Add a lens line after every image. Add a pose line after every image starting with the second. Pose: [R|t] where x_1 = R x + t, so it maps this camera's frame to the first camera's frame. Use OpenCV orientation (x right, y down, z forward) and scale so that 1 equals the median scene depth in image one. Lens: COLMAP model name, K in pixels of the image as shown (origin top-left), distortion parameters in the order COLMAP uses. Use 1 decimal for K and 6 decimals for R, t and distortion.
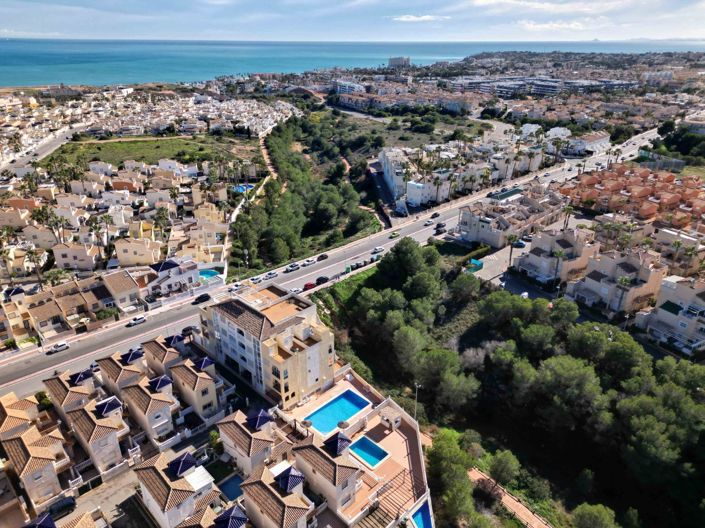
lens RADIAL K [[482.0, 0, 352.5], [0, 482.0, 264.0], [0, 0, 1]] dist [0.080713, -0.086051]
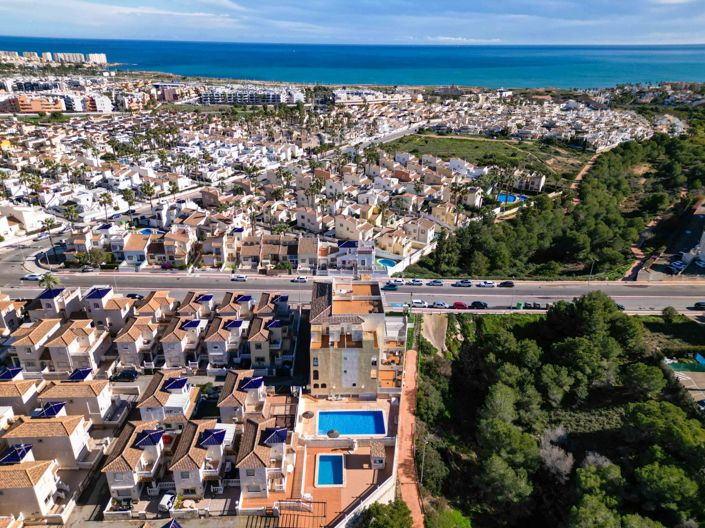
lens RADIAL K [[478.6, 0, 352.5], [0, 478.6, 264.0], [0, 0, 1]] dist [0.085586, -0.058449]
pose [[0.726735, 0.288497, -0.623399, 0.330543], [-0.293567, 0.950919, 0.097837, -0.064214], [0.621027, 0.111907, 0.775759, 0.148377]]
